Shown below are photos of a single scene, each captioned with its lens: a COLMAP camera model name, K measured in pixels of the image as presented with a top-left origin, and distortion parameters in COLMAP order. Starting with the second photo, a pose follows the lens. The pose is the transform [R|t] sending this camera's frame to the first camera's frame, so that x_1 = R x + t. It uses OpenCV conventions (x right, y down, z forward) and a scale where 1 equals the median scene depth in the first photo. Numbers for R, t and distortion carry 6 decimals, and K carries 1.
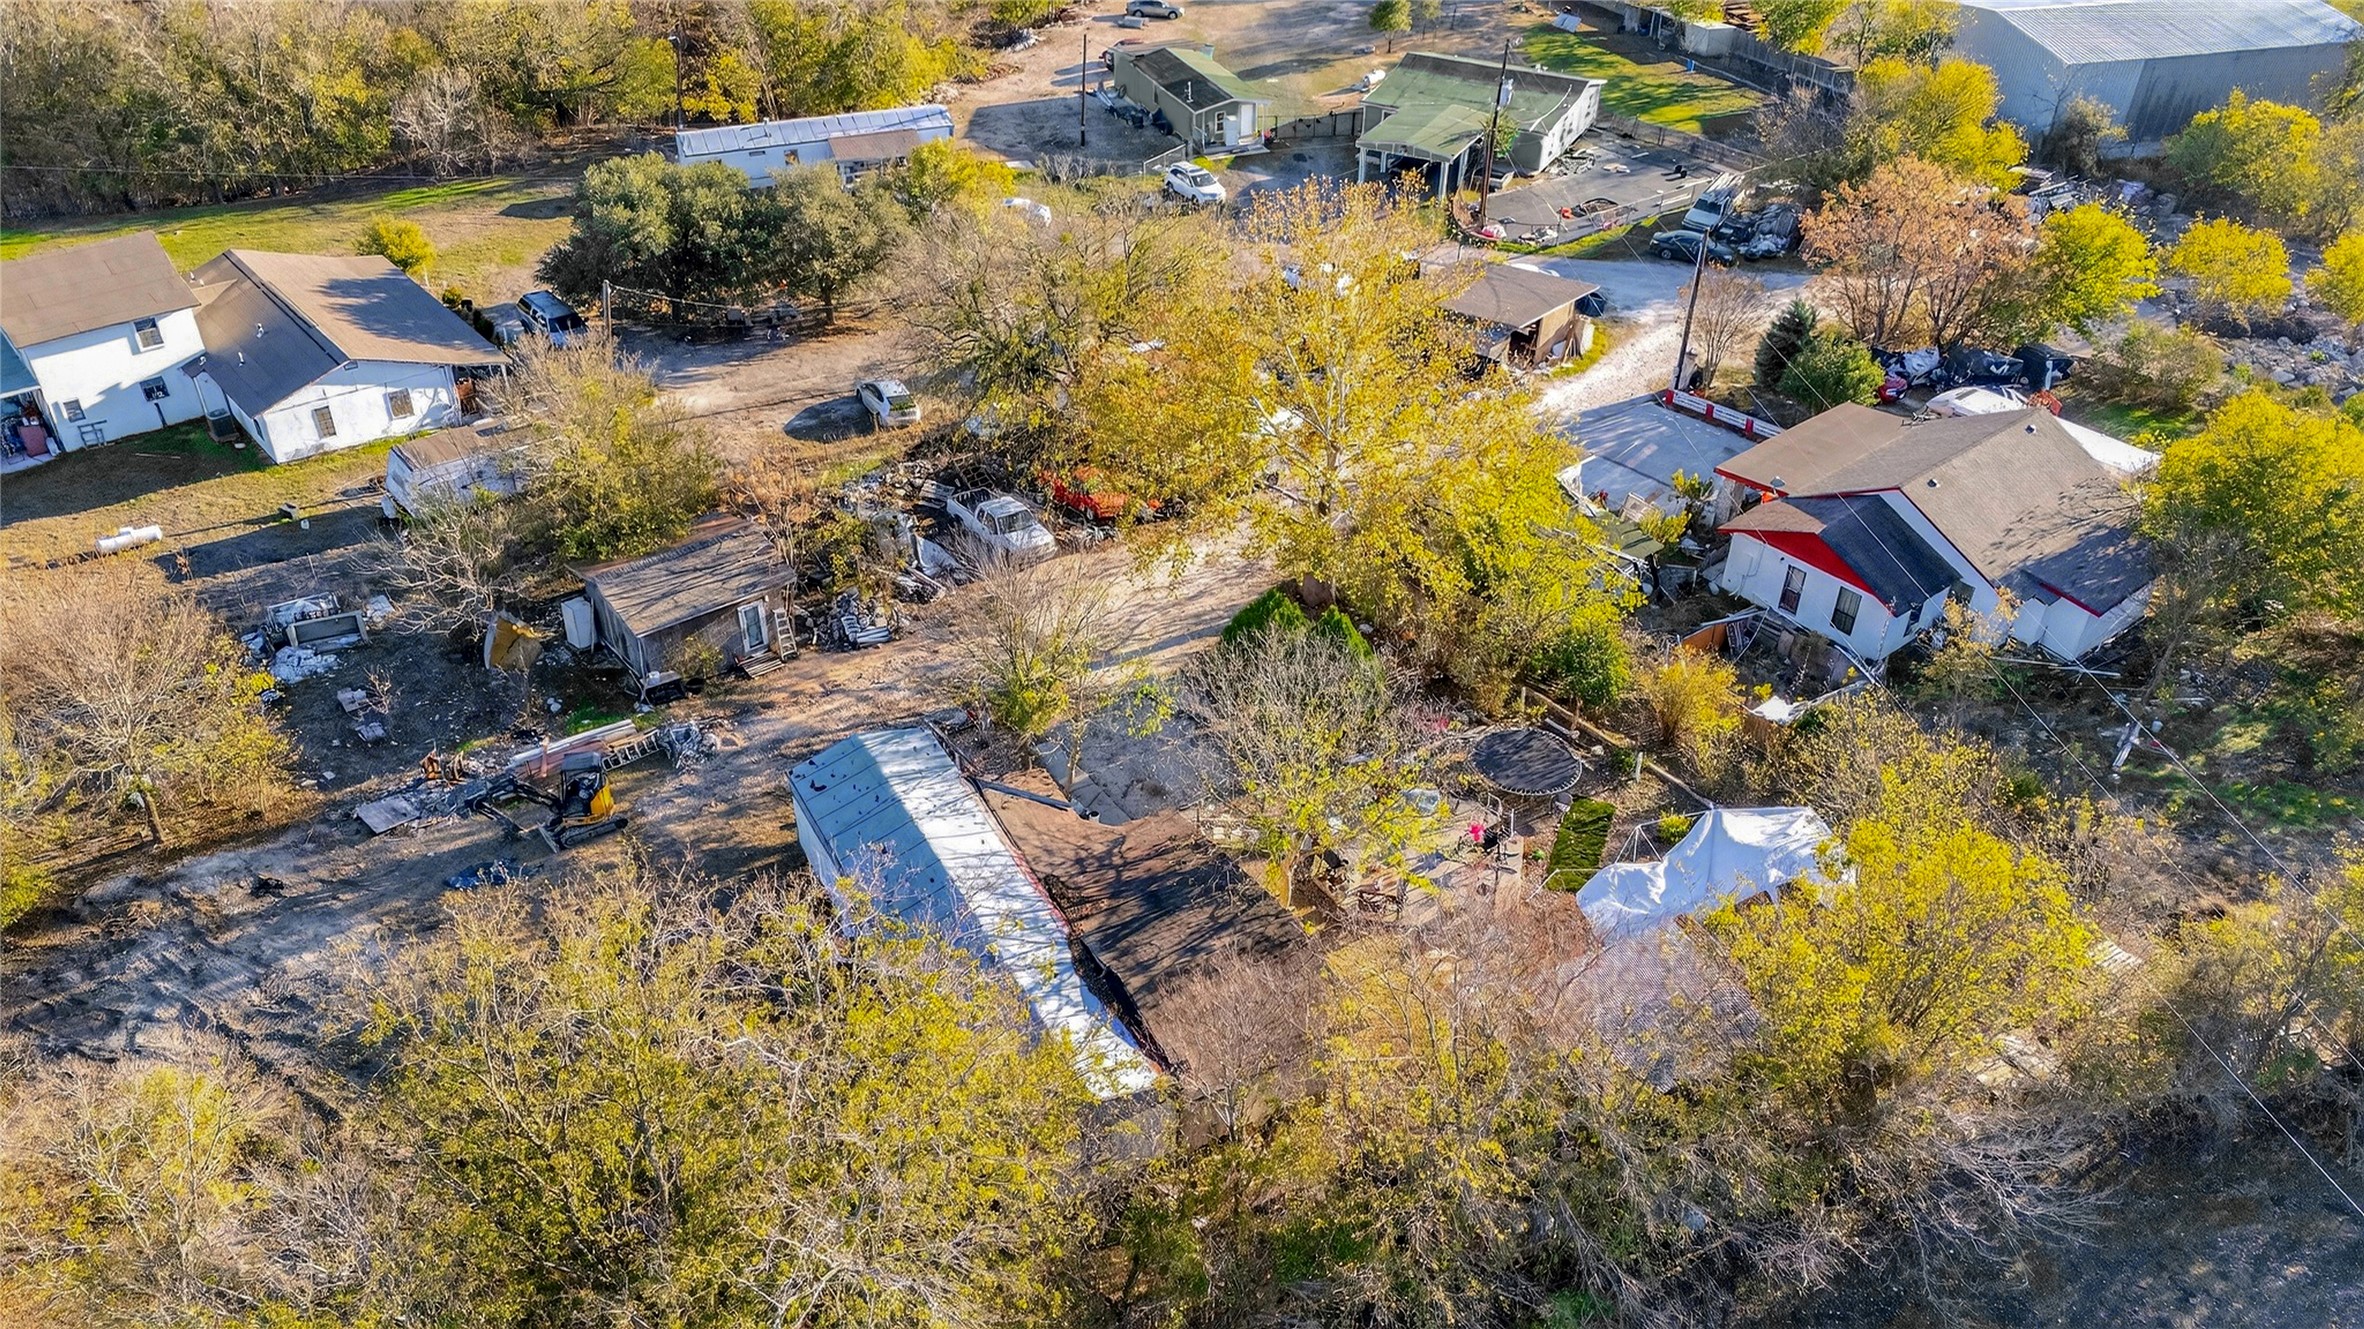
lens RADIAL K [[1764.7, 0, 1182.0], [0, 1764.7, 664.5], [0, 0, 1]] dist [0.037698, -0.001813]
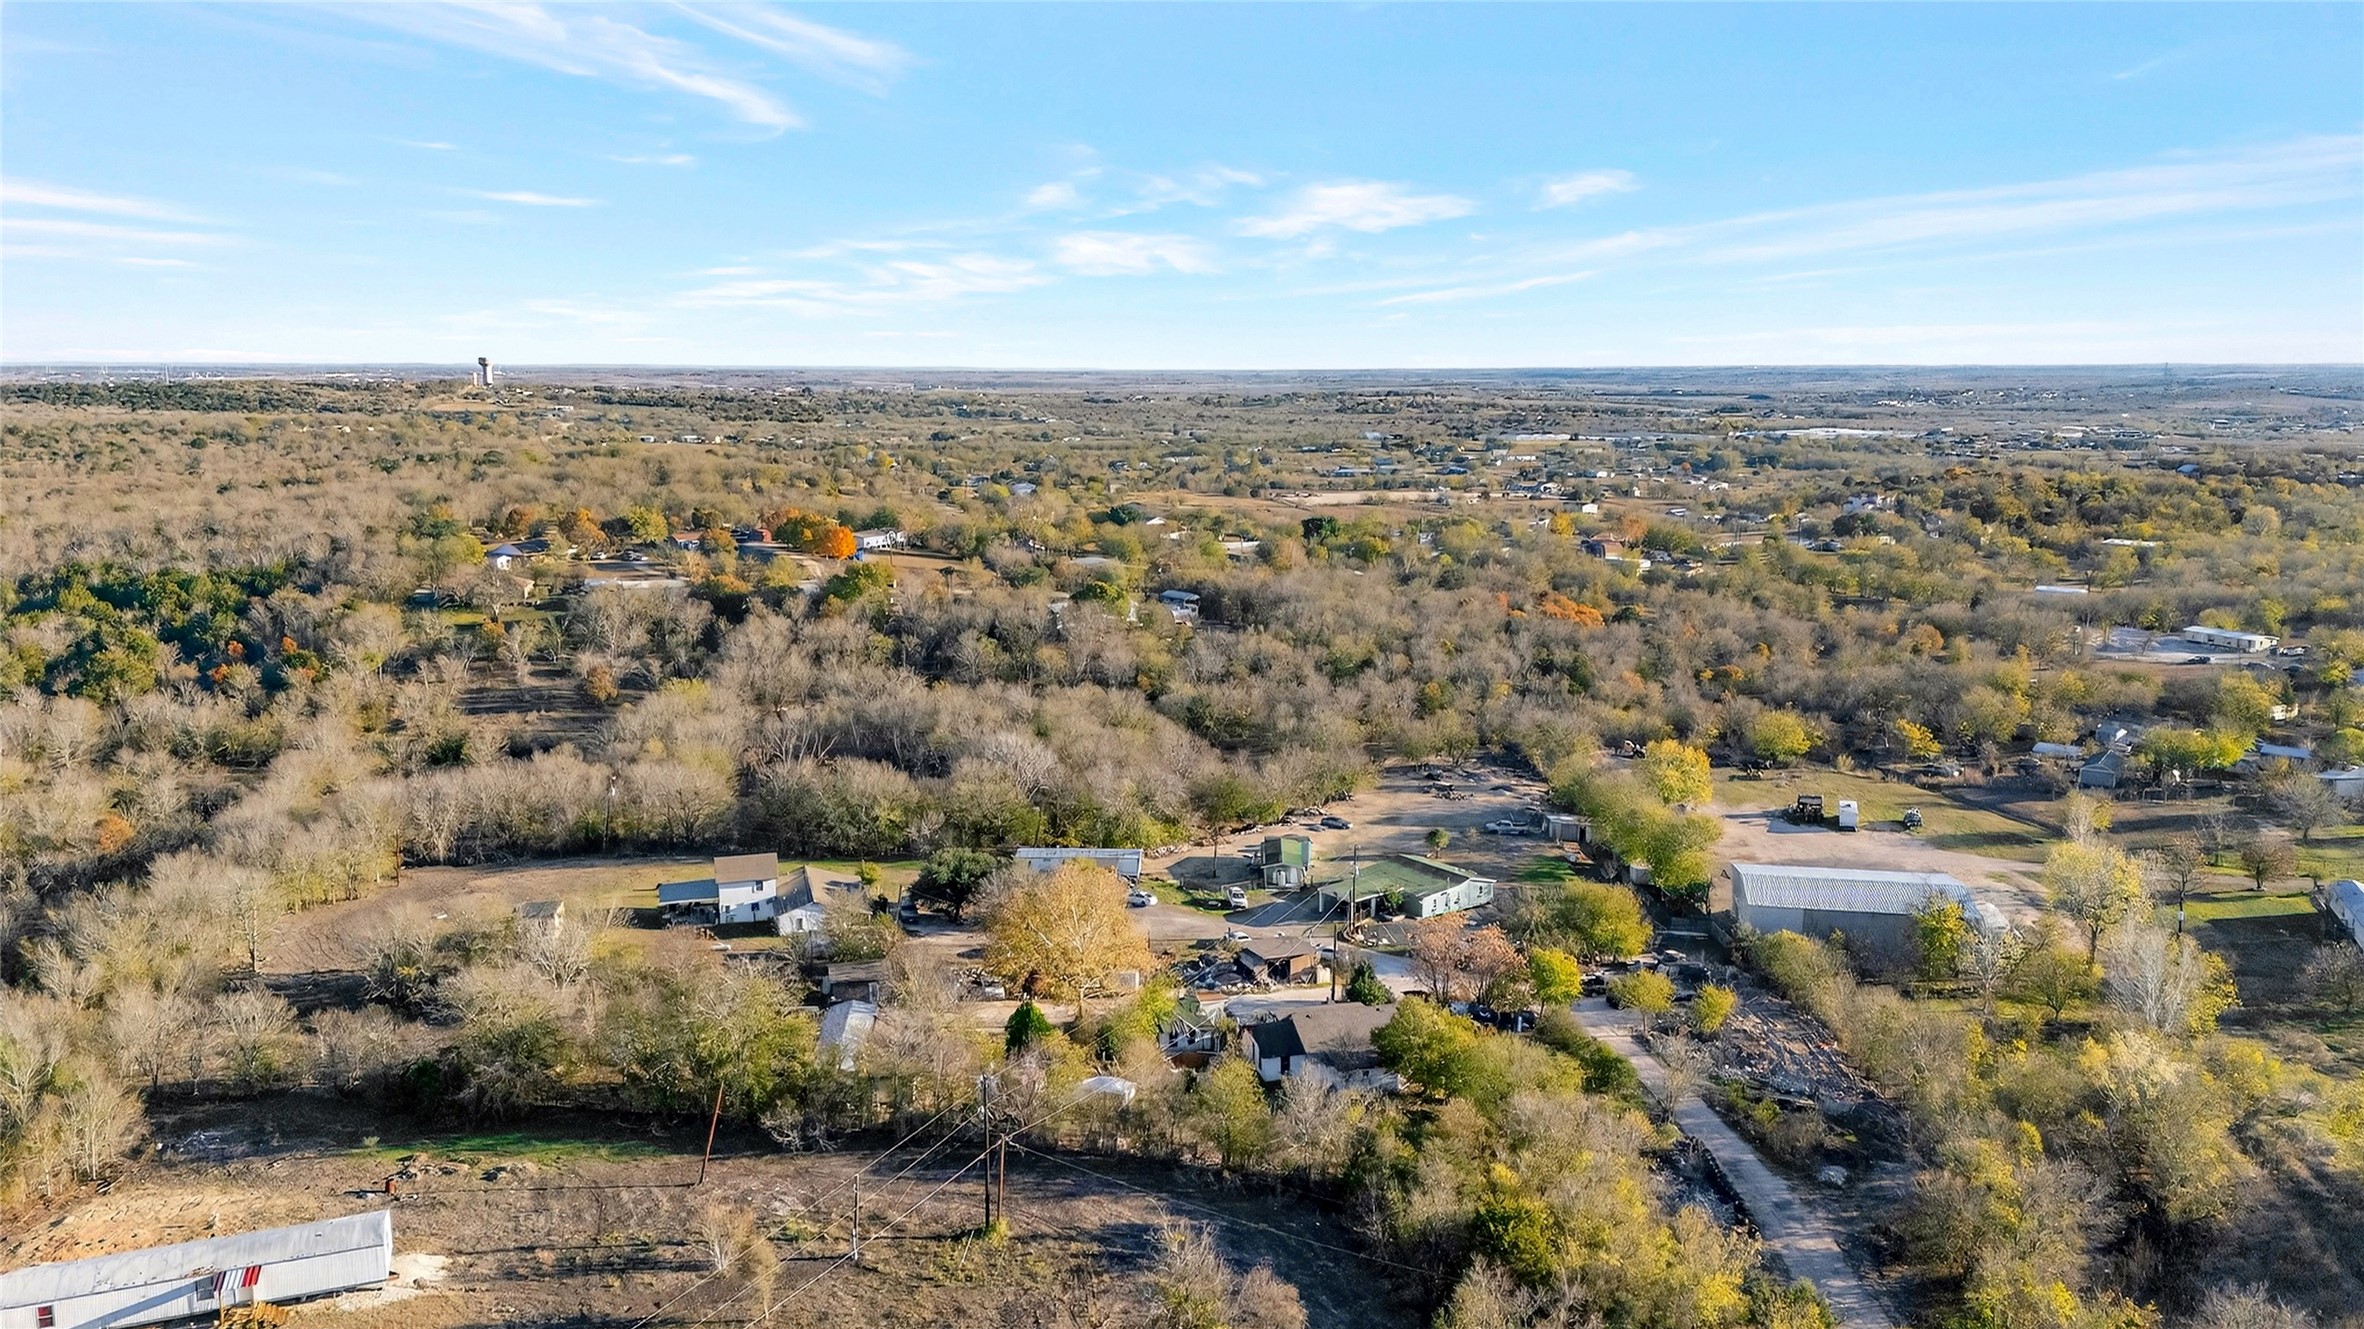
lens RADIAL K [[1764.7, 0, 1182.0], [0, 1764.7, 664.5], [0, 0, 1]] dist [0.037698, -0.001813]
pose [[0.910956, 0.062224, -0.407784, 0.816317], [-0.231448, 0.895390, -0.380405, 0.291902], [0.341455, 0.440913, 0.830063, -0.875500]]
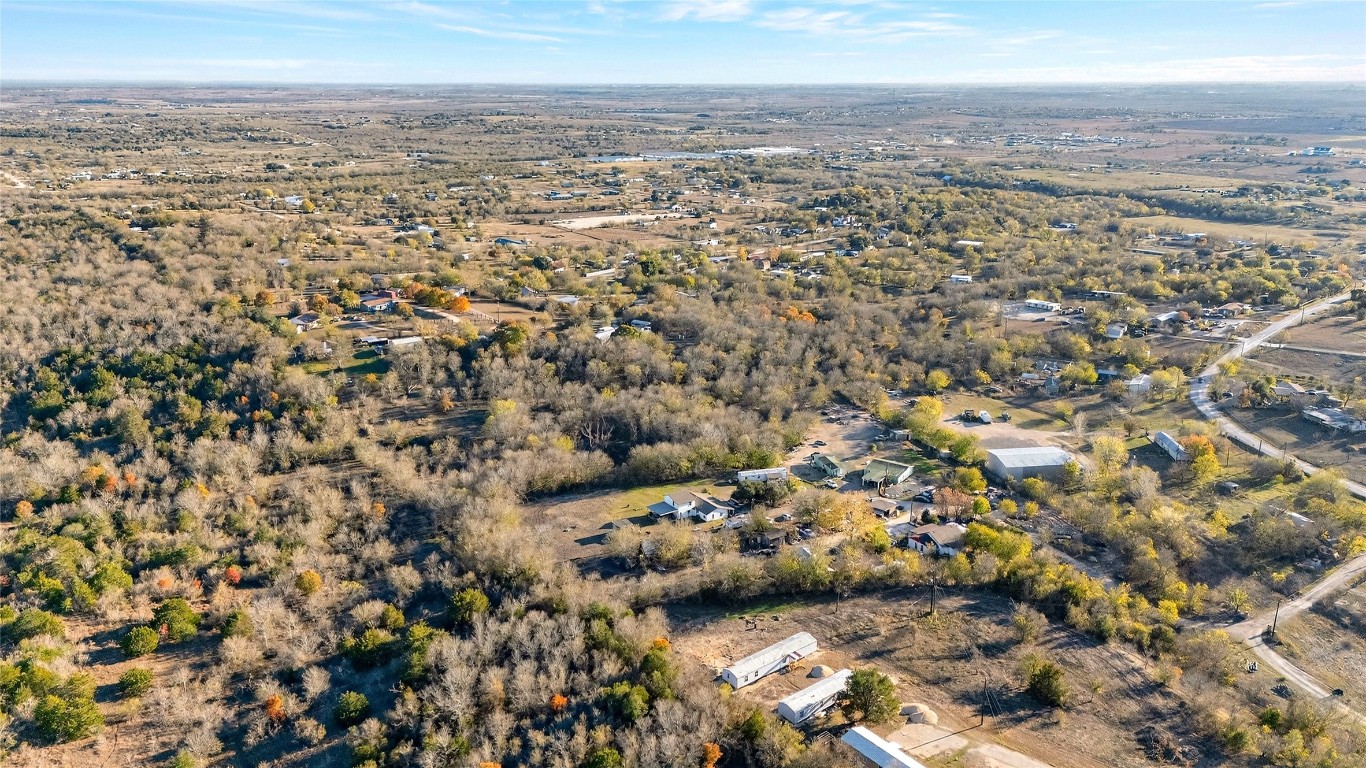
lens RADIAL K [[1019.7, 0, 683.0], [0, 1019.7, 384.0], [0, 0, 1]] dist [0.037698, -0.001813]
pose [[0.993156, 0.024346, -0.114230, -0.104295], [-0.059843, 0.945970, -0.318685, 0.500116], [0.100299, 0.323340, 0.940952, -2.258659]]
